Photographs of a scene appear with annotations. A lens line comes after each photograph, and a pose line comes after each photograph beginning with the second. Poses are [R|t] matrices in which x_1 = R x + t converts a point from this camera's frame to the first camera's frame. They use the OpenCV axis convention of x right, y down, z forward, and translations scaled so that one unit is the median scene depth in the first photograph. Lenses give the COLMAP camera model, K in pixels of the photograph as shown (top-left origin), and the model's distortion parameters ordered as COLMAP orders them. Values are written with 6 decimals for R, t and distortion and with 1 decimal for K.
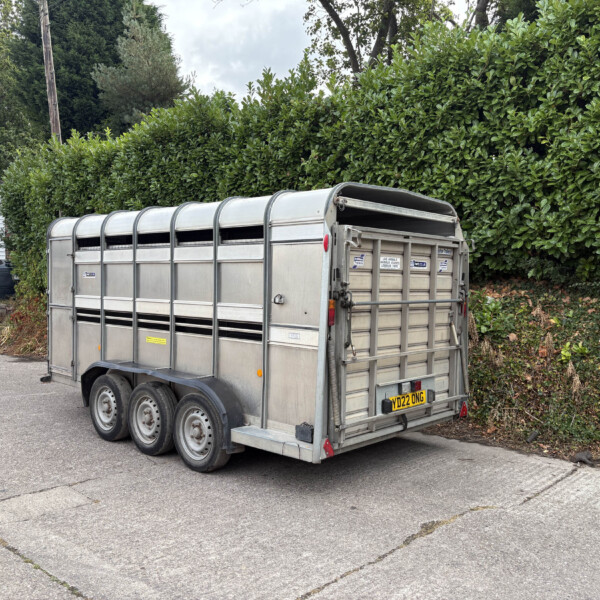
lens RADIAL K [[597.0, 0, 304.8], [0, 597.0, 300.4], [0, 0, 1]] dist [0.048928, -0.040189]
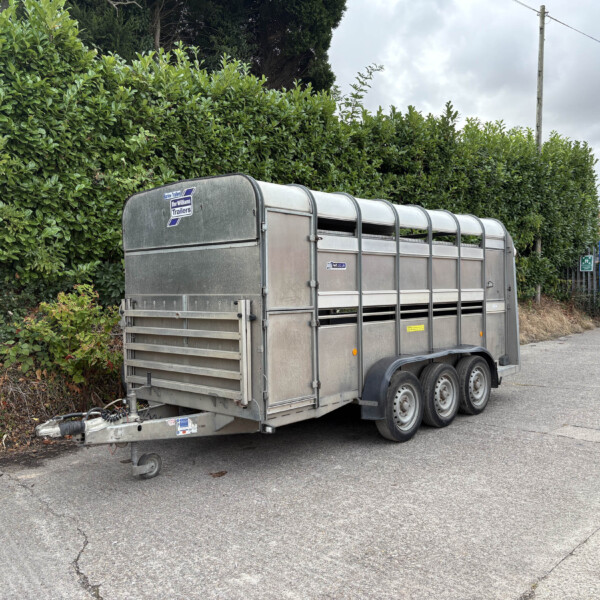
lens RADIAL K [[597.0, 0, 304.8], [0, 597.0, 300.4], [0, 0, 1]] dist [0.048928, -0.040189]
pose [[0.001746, -0.030371, 0.999537, -1.492117], [0.048233, 0.998378, 0.030252, -0.028949], [-0.998835, 0.048157, 0.003208, 1.350136]]
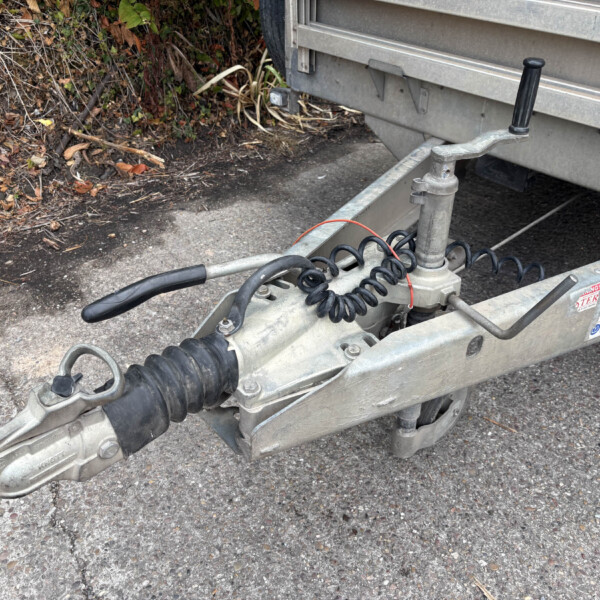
lens RADIAL K [[590.4, 0, 296.1], [0, 590.4, 313.8], [0, 0, 1]] dist [0.012670, 0.004817]
pose [[0.109753, -0.614766, 0.781036, -0.746952], [0.036438, 0.787743, 0.614925, 0.055172], [-0.993291, -0.039030, 0.108858, 1.643662]]
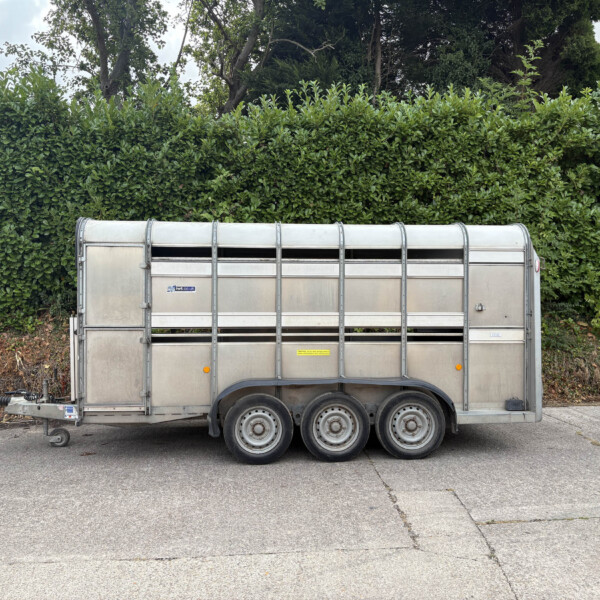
lens RADIAL K [[590.4, 0, 296.1], [0, 590.4, 313.8], [0, 0, 1]] dist [0.012670, 0.004817]
pose [[0.678935, -0.026492, 0.733721, -1.133125], [0.031764, 0.999473, 0.006694, -0.008643], [-0.733511, 0.018761, 0.679418, 0.383914]]
